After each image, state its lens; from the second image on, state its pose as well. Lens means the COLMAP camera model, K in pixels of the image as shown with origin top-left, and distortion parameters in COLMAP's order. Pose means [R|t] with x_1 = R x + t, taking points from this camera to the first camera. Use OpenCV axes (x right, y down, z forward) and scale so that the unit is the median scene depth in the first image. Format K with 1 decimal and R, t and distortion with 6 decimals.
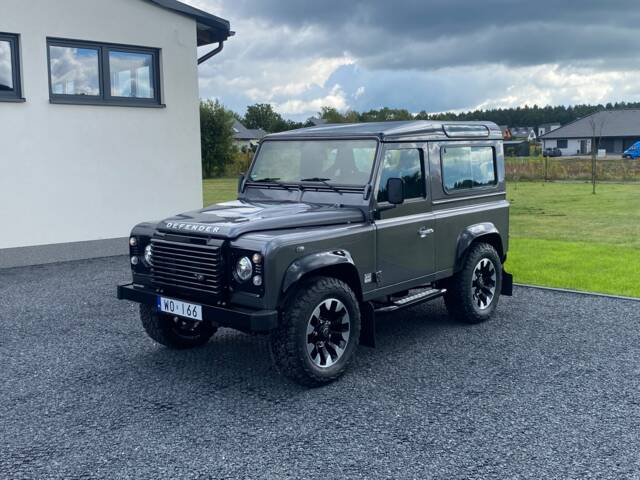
lens RADIAL K [[683.5, 0, 323.0], [0, 683.5, 237.8], [0, 0, 1]] dist [0.092403, -0.170506]
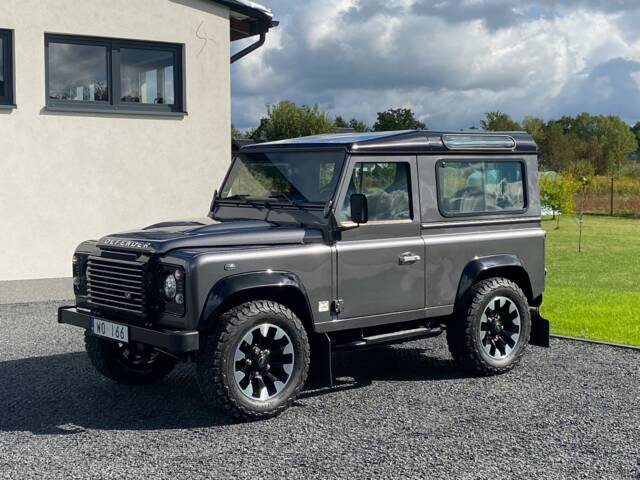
lens RADIAL K [[983.0, 0, 320.0], [0, 983.0, 240.8], [0, 0, 1]] dist [0.052276, 0.047427]
pose [[0.987459, 0.019702, -0.156640, 0.254855], [-0.029180, 0.997864, -0.058445, 0.048041], [0.155154, 0.062283, 0.985925, -0.250356]]
